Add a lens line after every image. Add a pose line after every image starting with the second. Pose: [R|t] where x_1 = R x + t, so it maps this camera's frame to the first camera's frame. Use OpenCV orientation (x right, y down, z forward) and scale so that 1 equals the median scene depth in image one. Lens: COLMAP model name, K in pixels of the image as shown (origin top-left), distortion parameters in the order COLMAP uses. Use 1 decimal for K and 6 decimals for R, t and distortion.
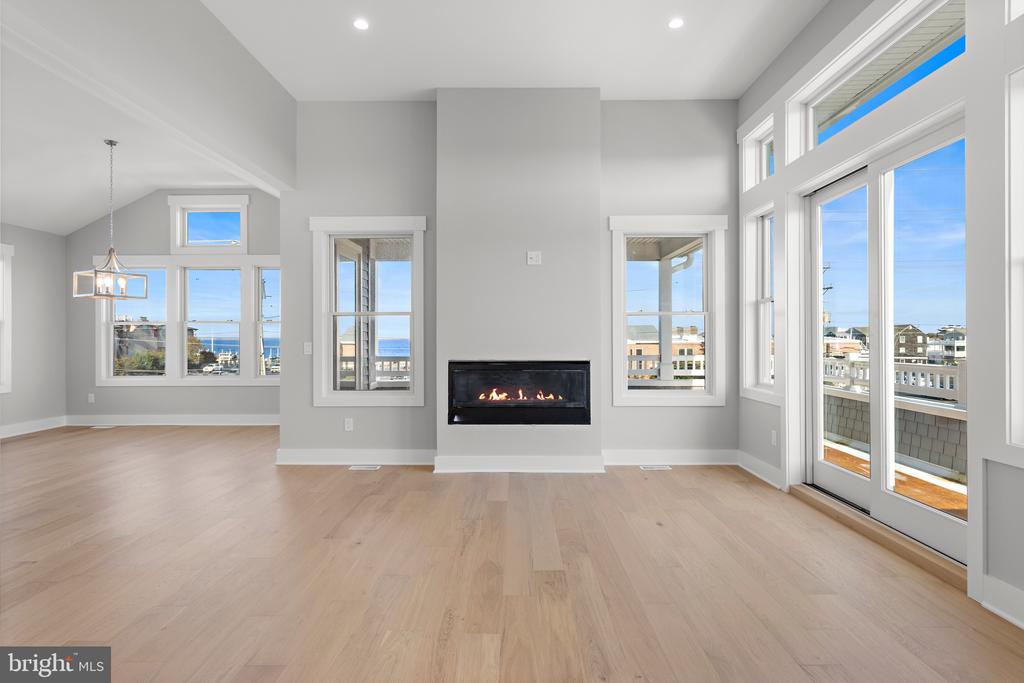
lens RADIAL K [[544.3, 0, 512.0], [0, 544.3, 341.5], [0, 0, 1]] dist [0.001107, 0.000854]
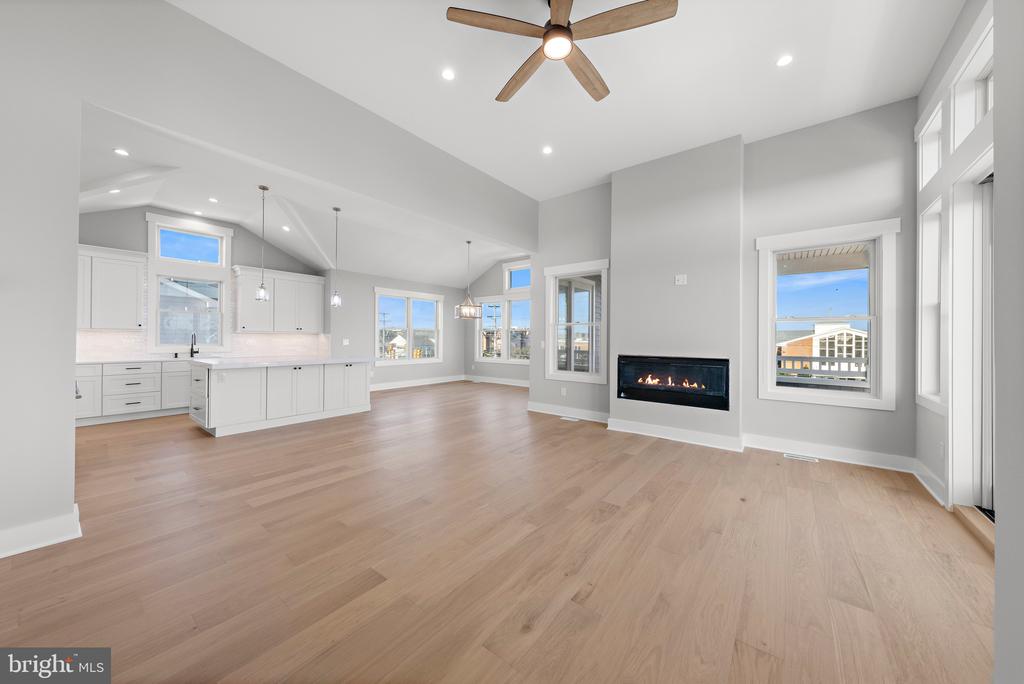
lens RADIAL K [[354.1, 0, 509.3], [0, 354.1, 338.8], [0, 0, 1]] dist [0.001093, -0.000042]
pose [[0.787173, 0.008581, -0.616672, 0.243114], [-0.012807, 0.999915, -0.002435, -0.001614], [0.616599, 0.009815, 0.787216, 0.061561]]
